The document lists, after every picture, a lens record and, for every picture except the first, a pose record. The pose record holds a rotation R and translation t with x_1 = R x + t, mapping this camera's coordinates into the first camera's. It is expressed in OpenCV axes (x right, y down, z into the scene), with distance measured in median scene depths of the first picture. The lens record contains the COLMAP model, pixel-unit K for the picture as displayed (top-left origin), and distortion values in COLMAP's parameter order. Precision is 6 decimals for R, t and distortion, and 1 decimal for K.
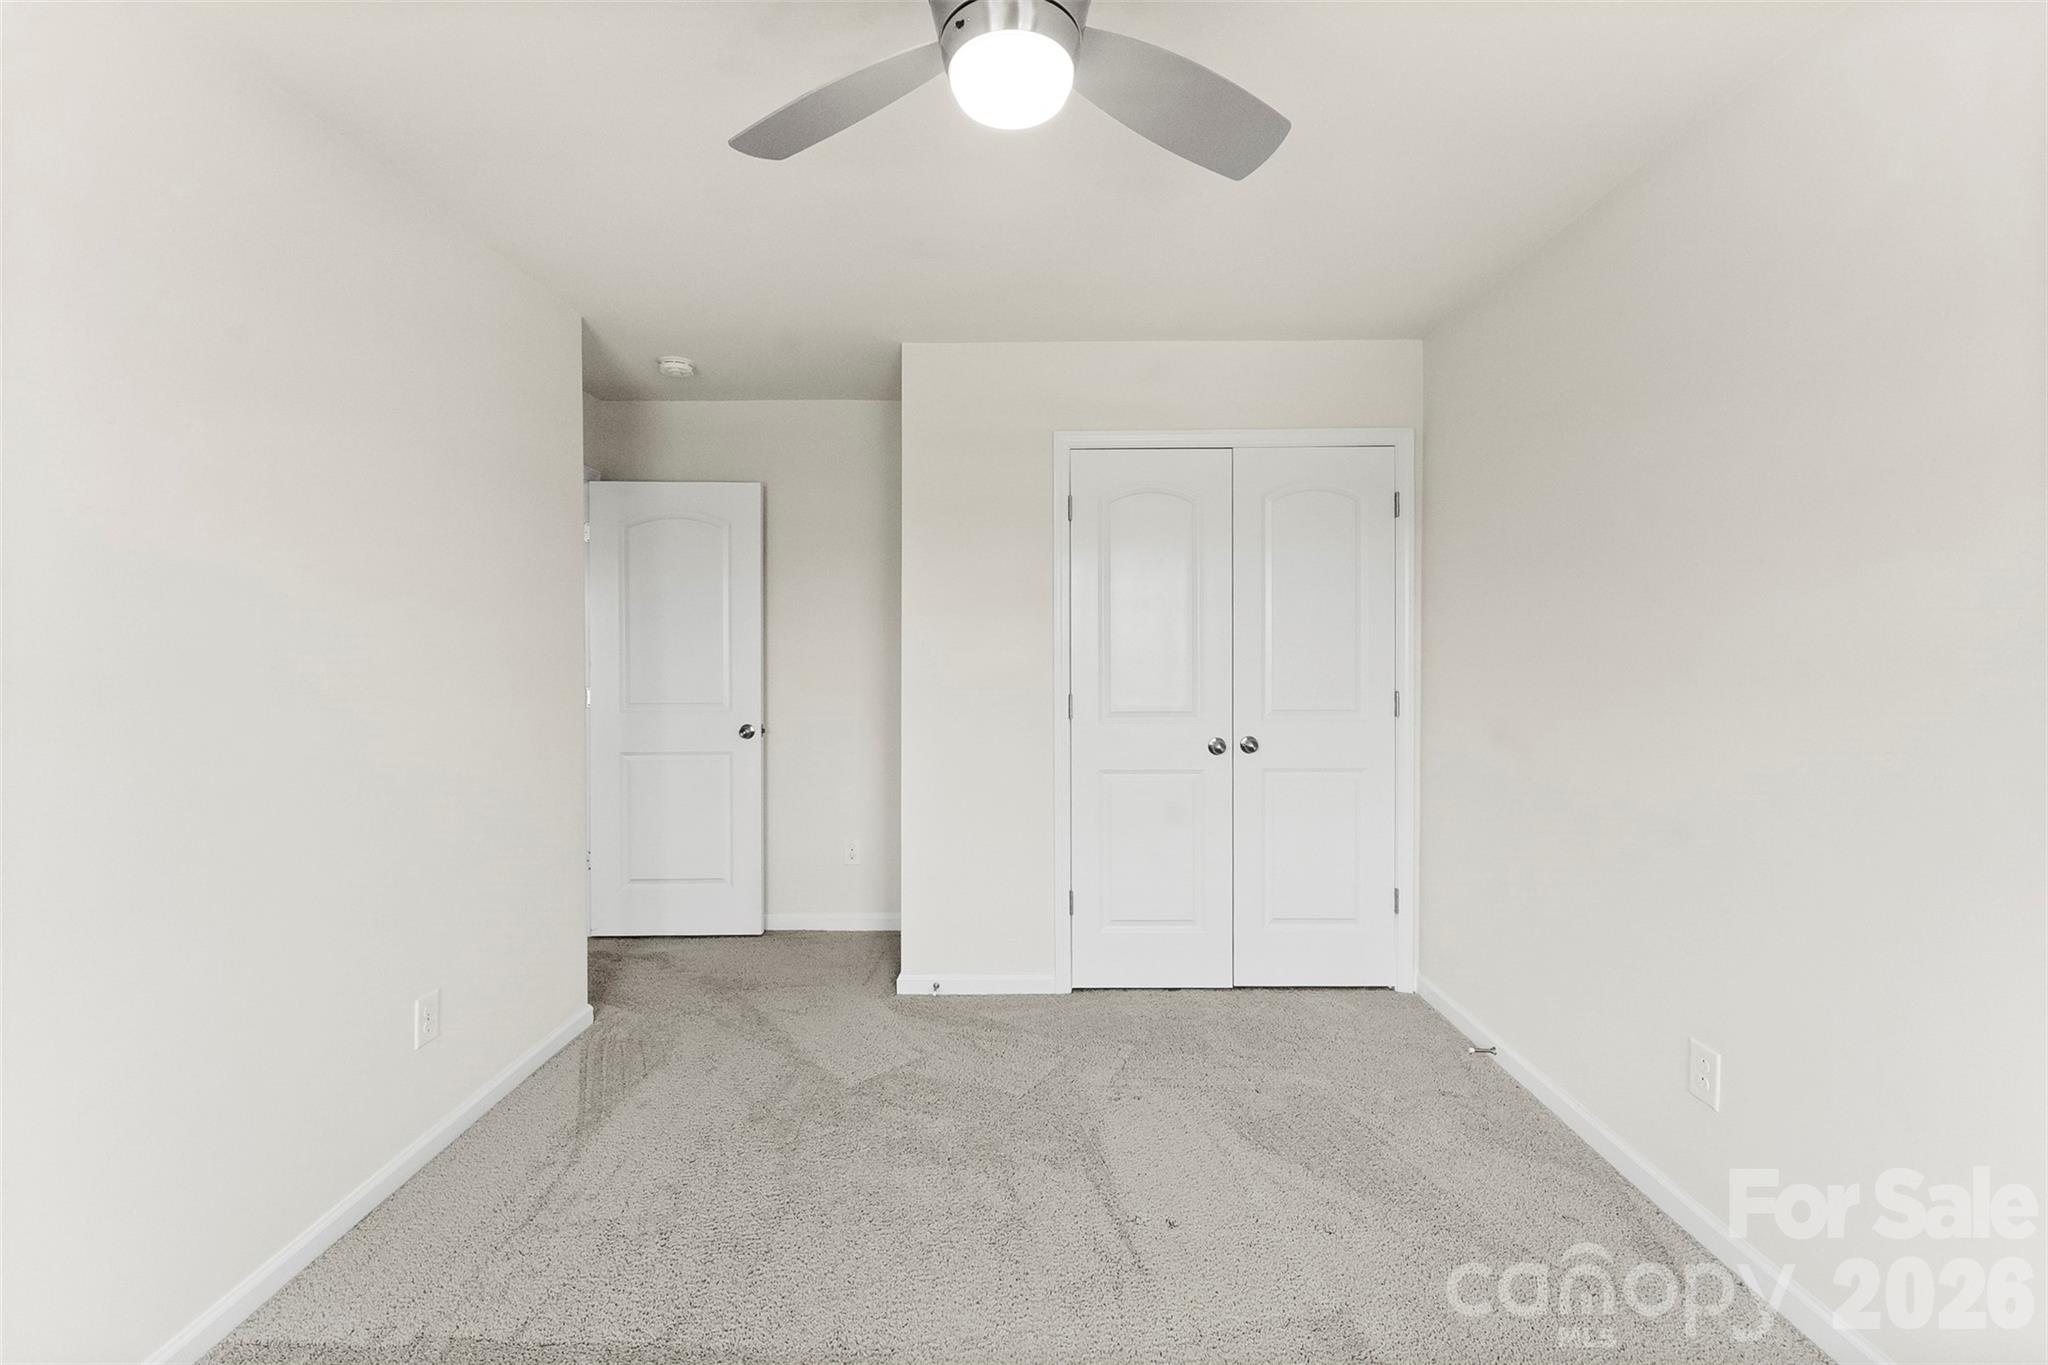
lens RADIAL K [[840.6, 0, 1018.6], [0, 840.6, 651.1], [0, 0, 1]] dist [-0.002135, -0.000561]
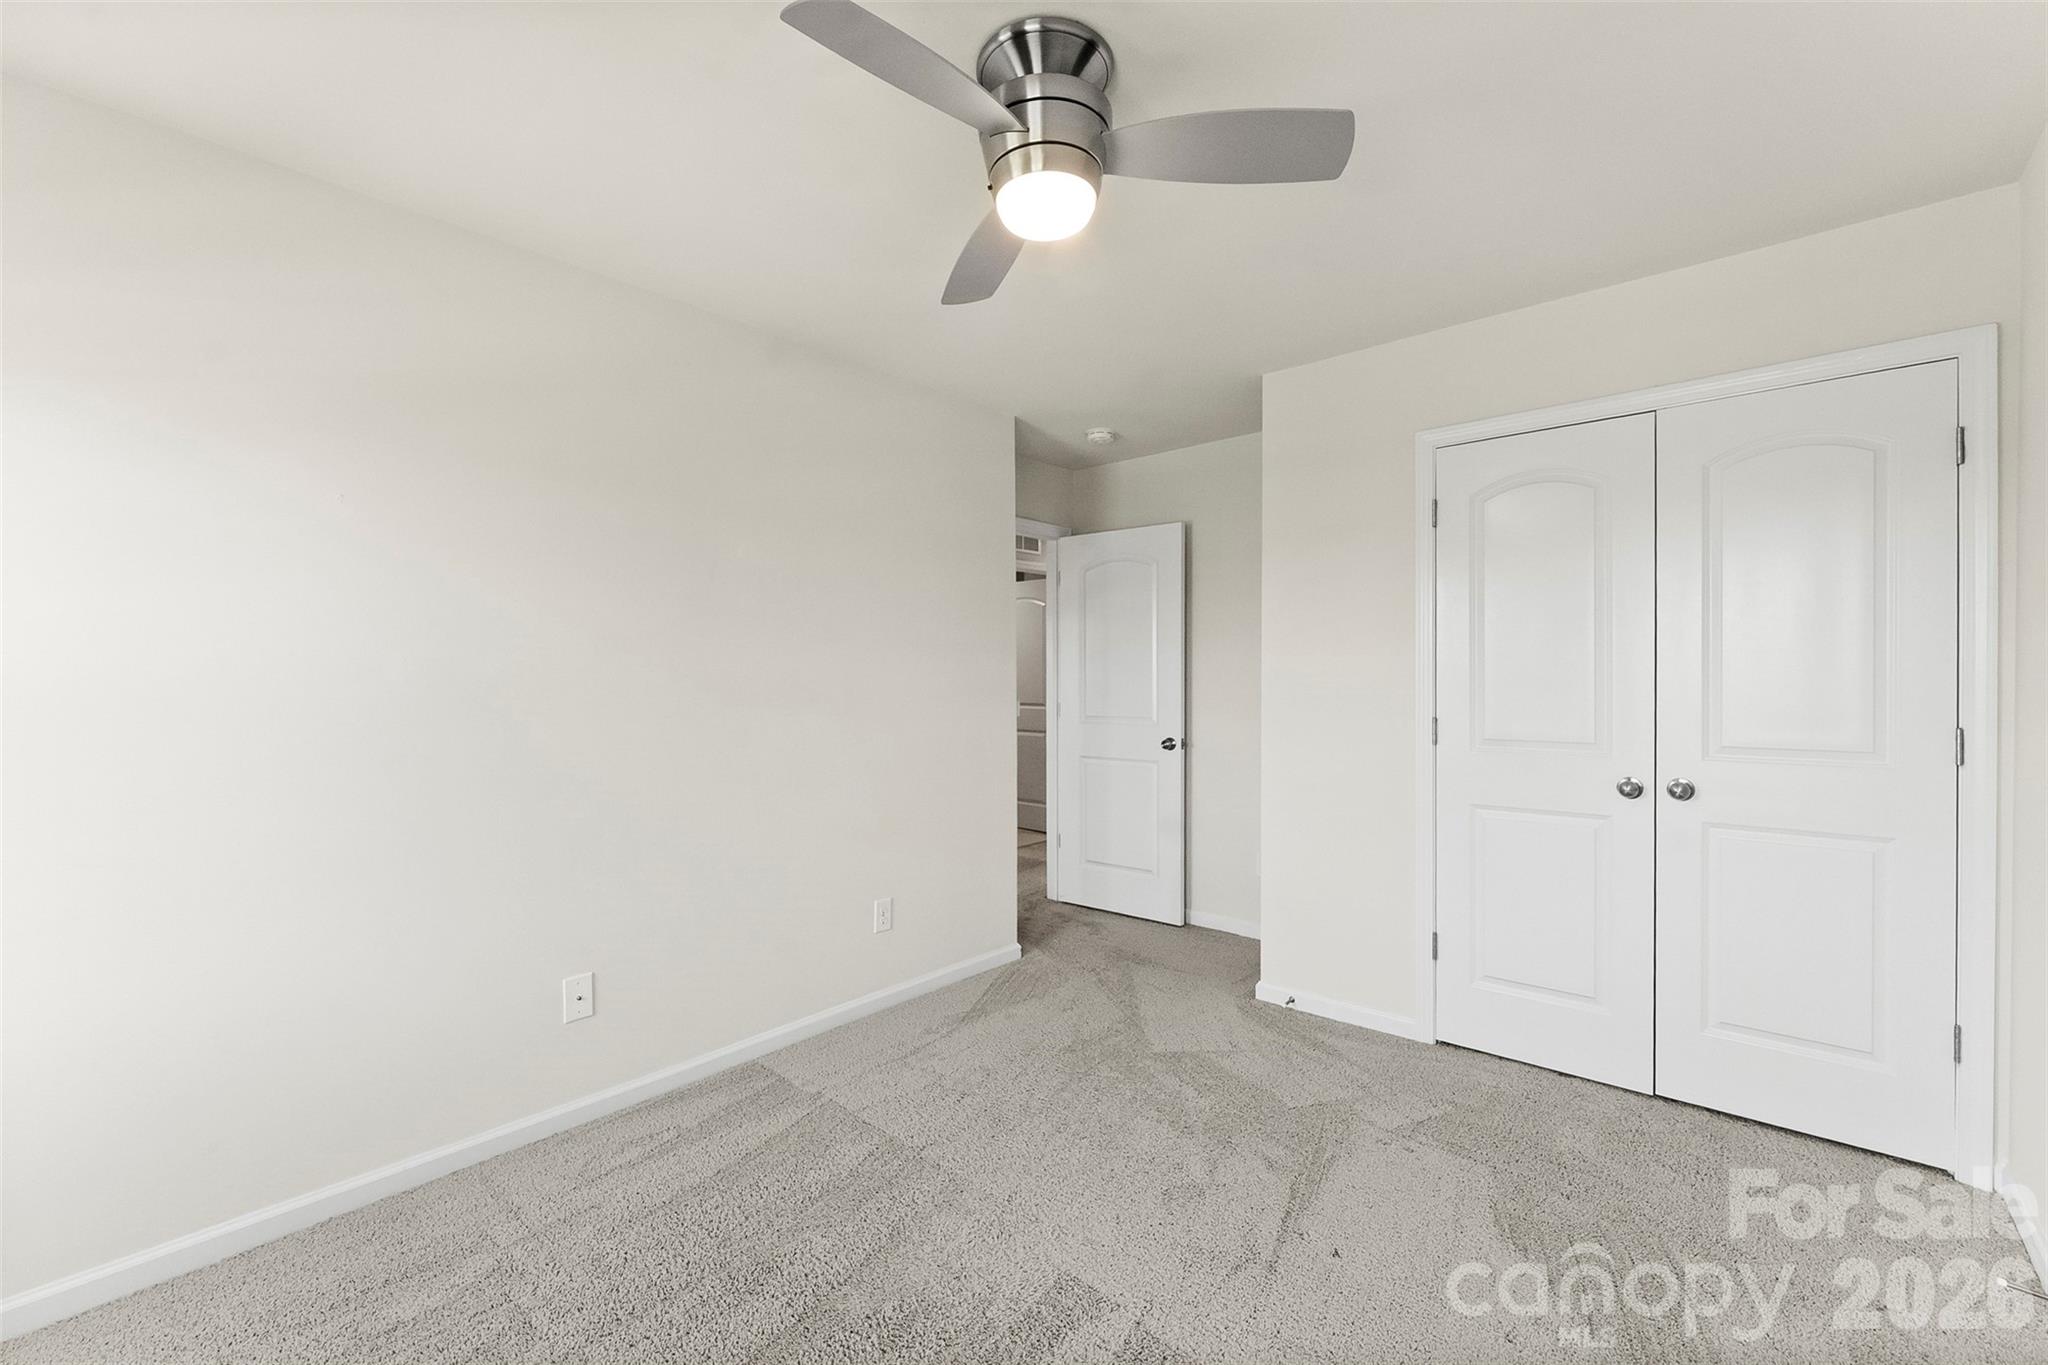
lens RADIAL K [[846.7, 0, 1020.5], [0, 846.7, 679.2], [0, 0, 1]] dist [-0.001332, -0.000071]
pose [[0.754353, 0.001605, -0.656467, 0.328731], [-0.001079, 0.999999, 0.001205, 0.009343], [0.656468, -0.000201, 0.754354, 0.011751]]
